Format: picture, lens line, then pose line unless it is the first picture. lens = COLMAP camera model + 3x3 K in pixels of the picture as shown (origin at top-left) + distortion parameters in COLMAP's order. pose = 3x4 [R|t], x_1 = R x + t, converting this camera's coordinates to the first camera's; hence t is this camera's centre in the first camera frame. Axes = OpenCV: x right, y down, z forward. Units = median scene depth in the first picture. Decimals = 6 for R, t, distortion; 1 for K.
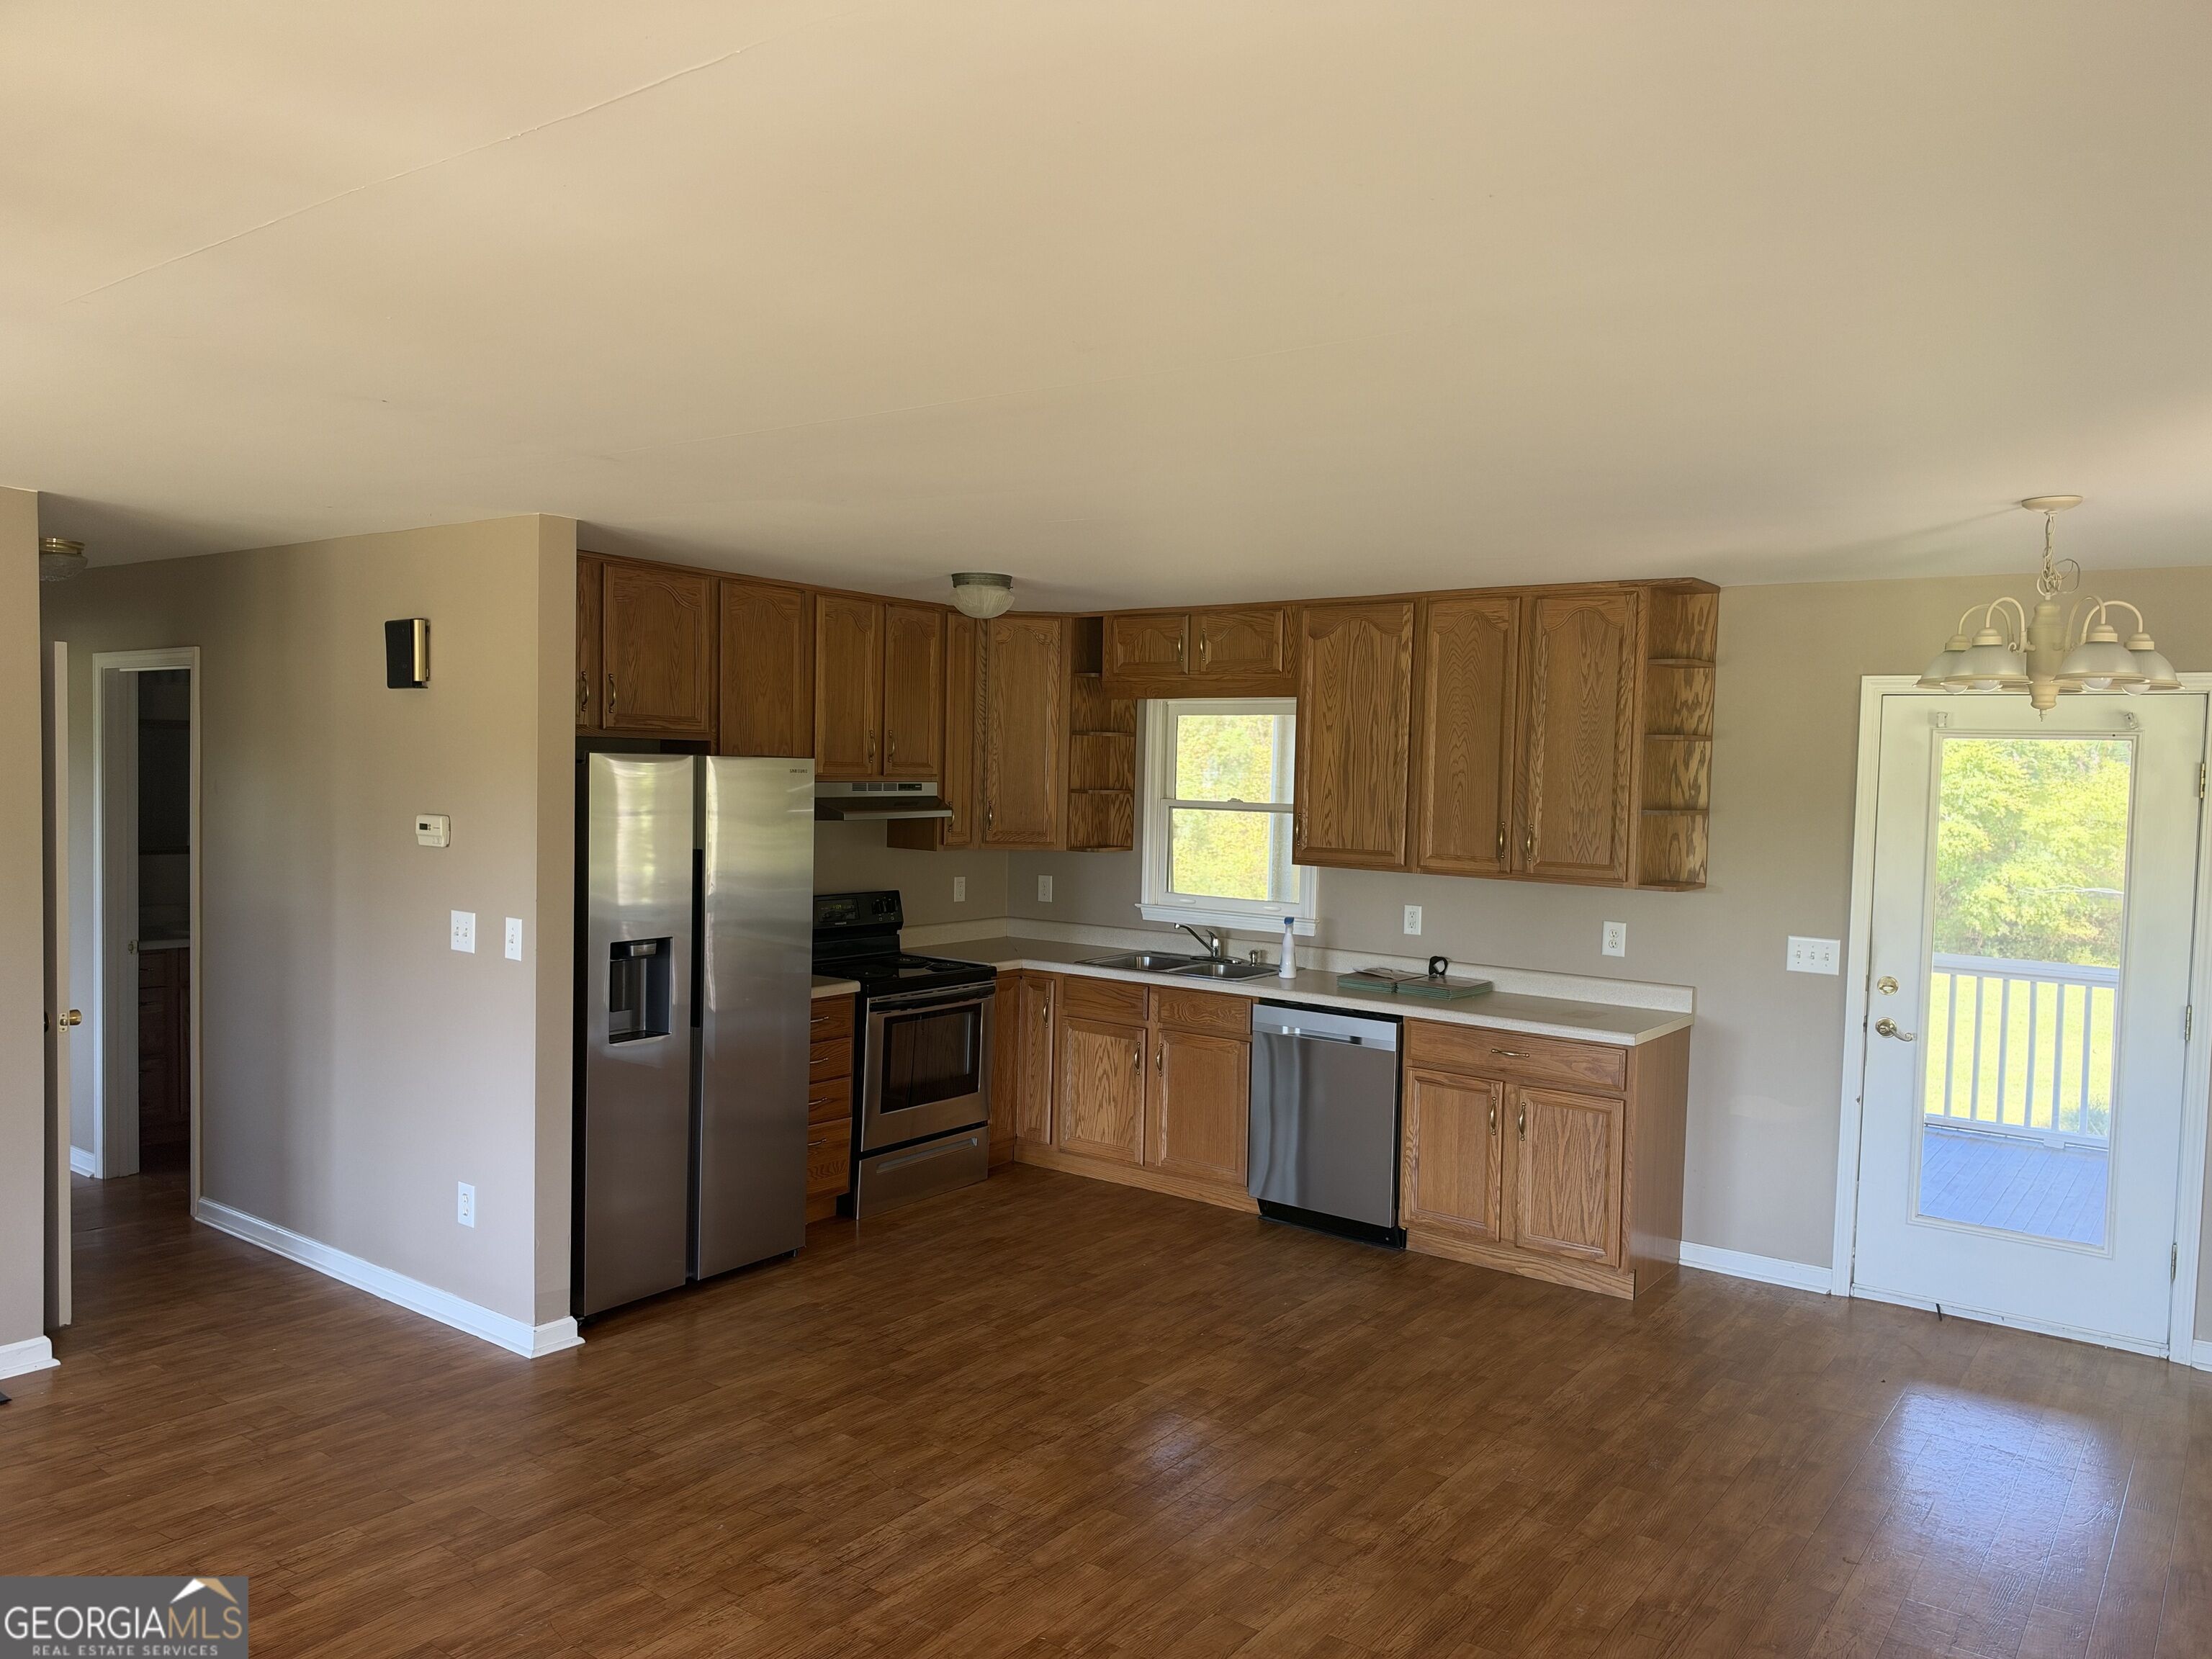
lens RADIAL K [[1594.0, 0, 1099.1], [0, 1594.0, 830.6], [0, 0, 1]] dist [-0.045331, -0.082962]
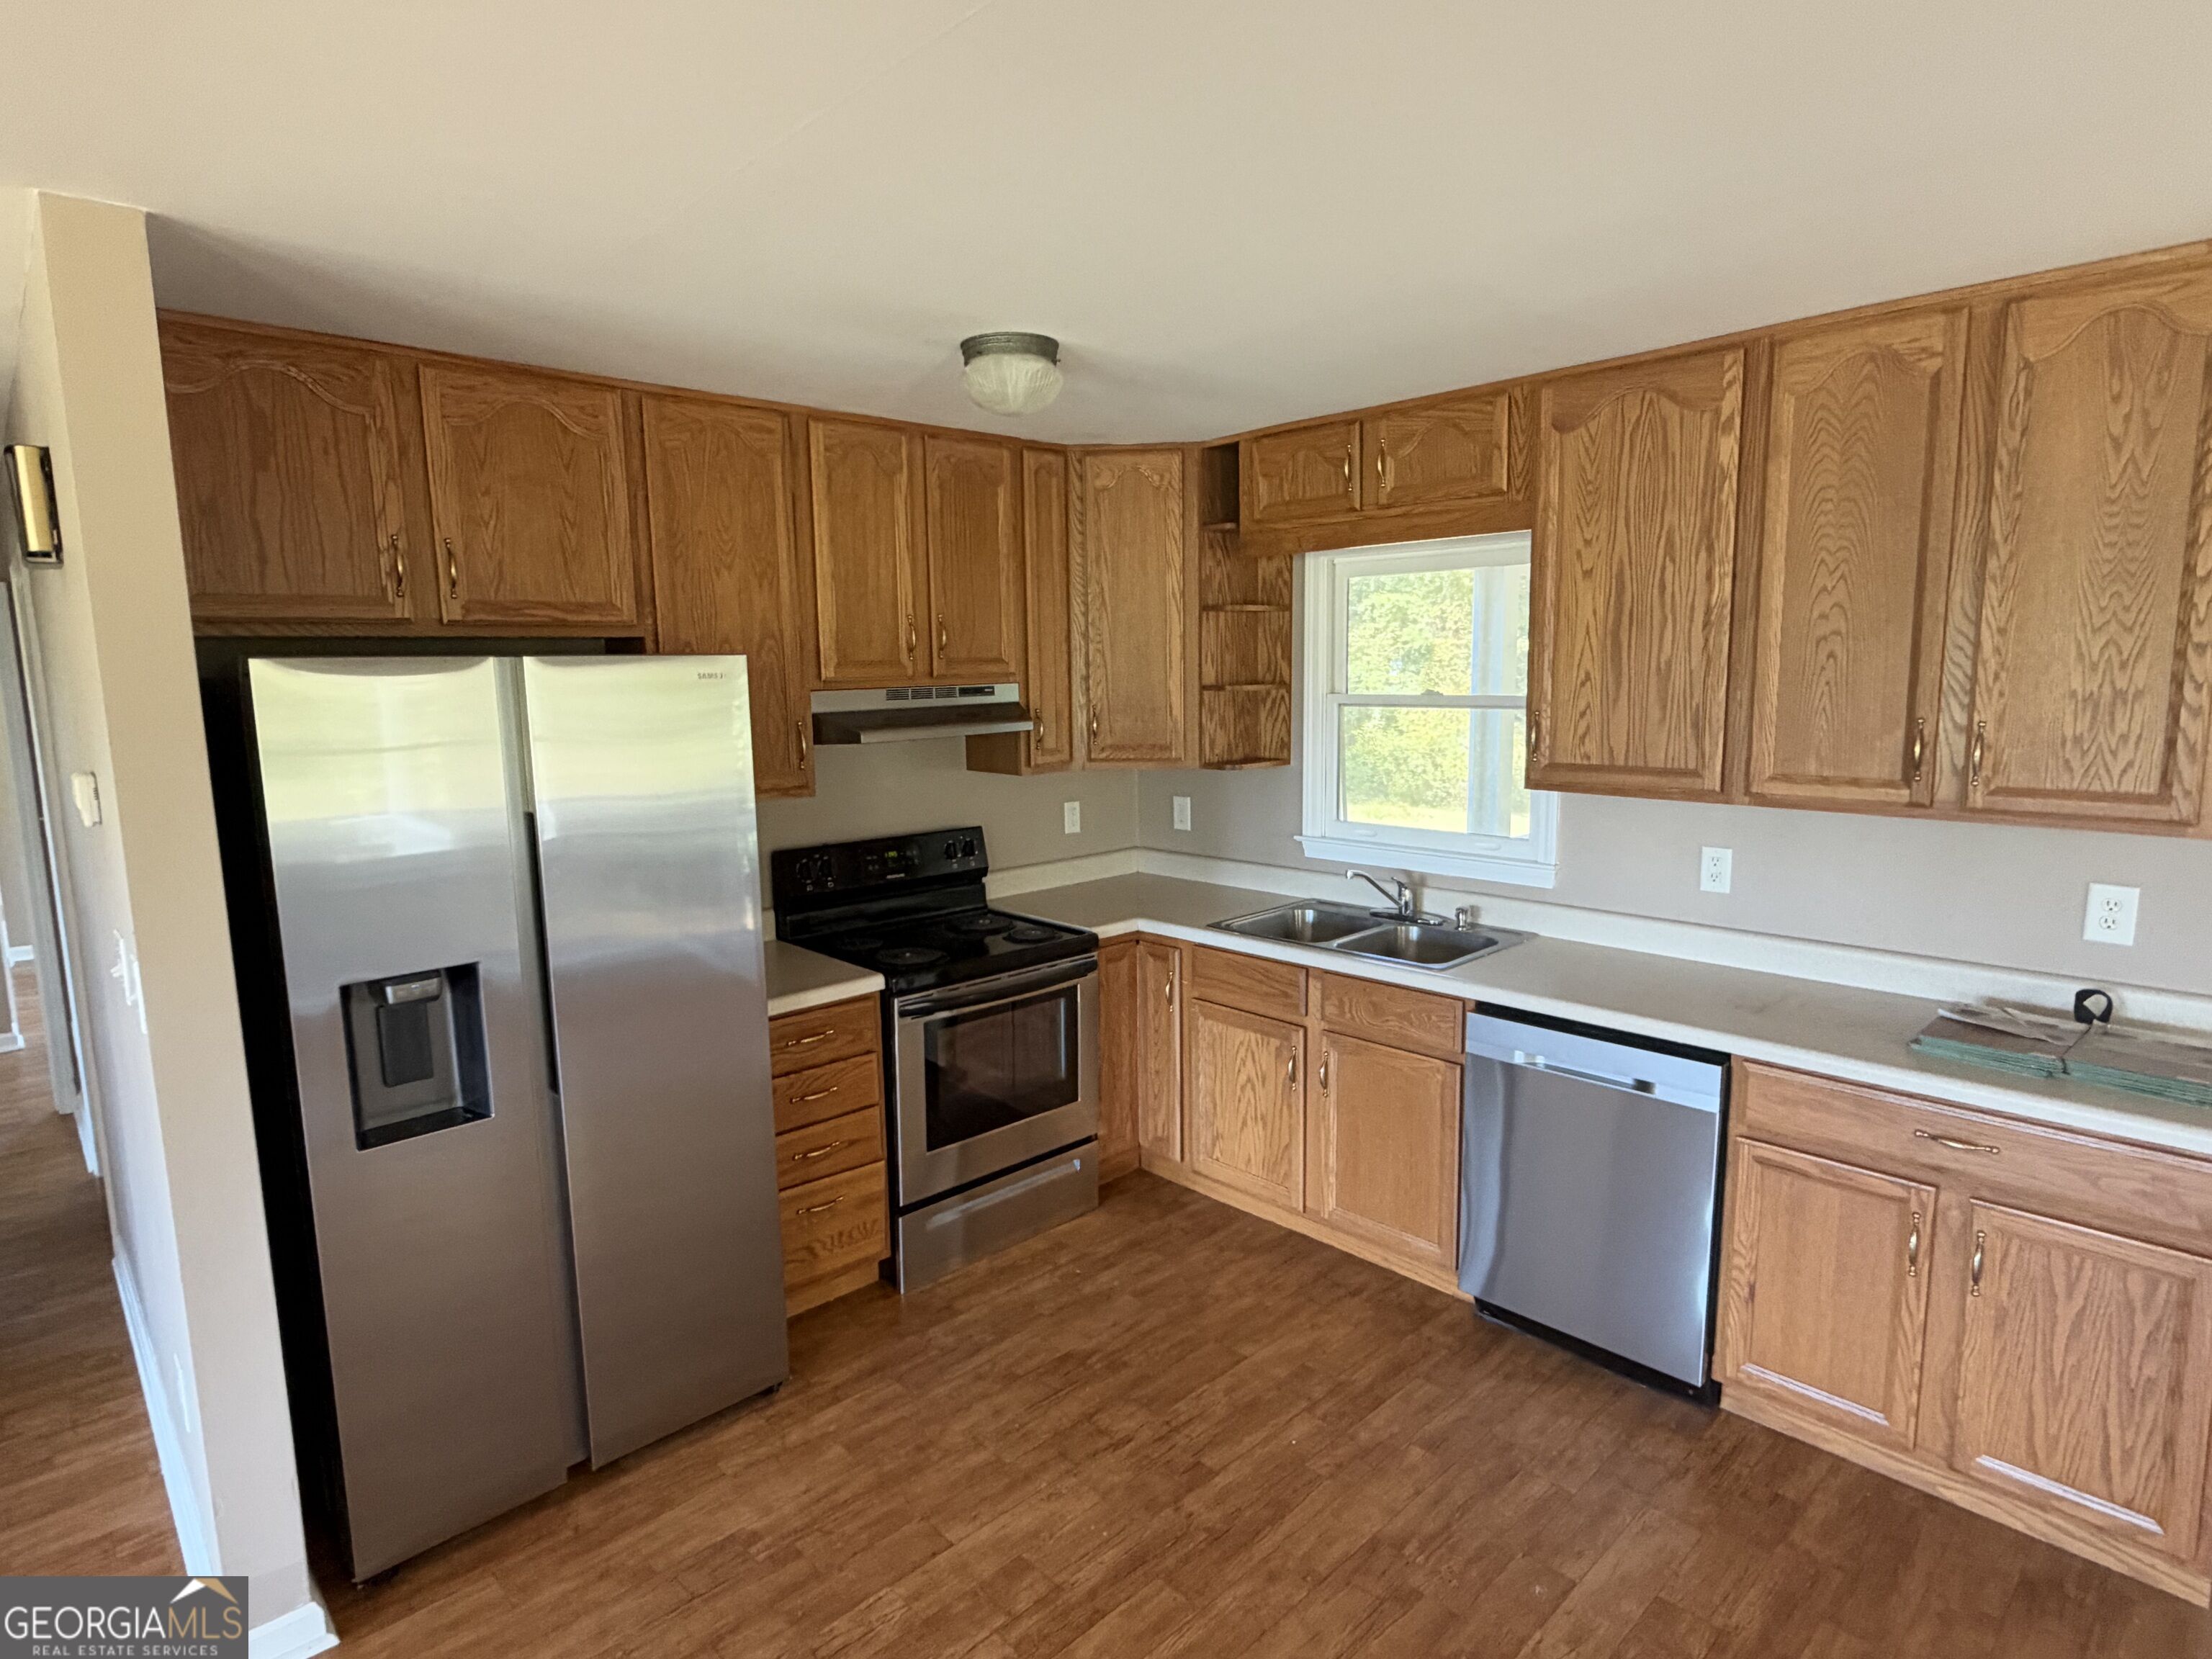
lens RADIAL K [[1152.6, 0, 1106.9], [0, 1152.6, 832.6], [0, 0, 1]] dist [-0.020232, 0.003114]
pose [[0.983943, -0.015770, -0.177787, 0.037305], [0.034114, 0.994342, 0.100600, -0.015365], [0.175195, -0.105050, 0.978913, 0.524484]]
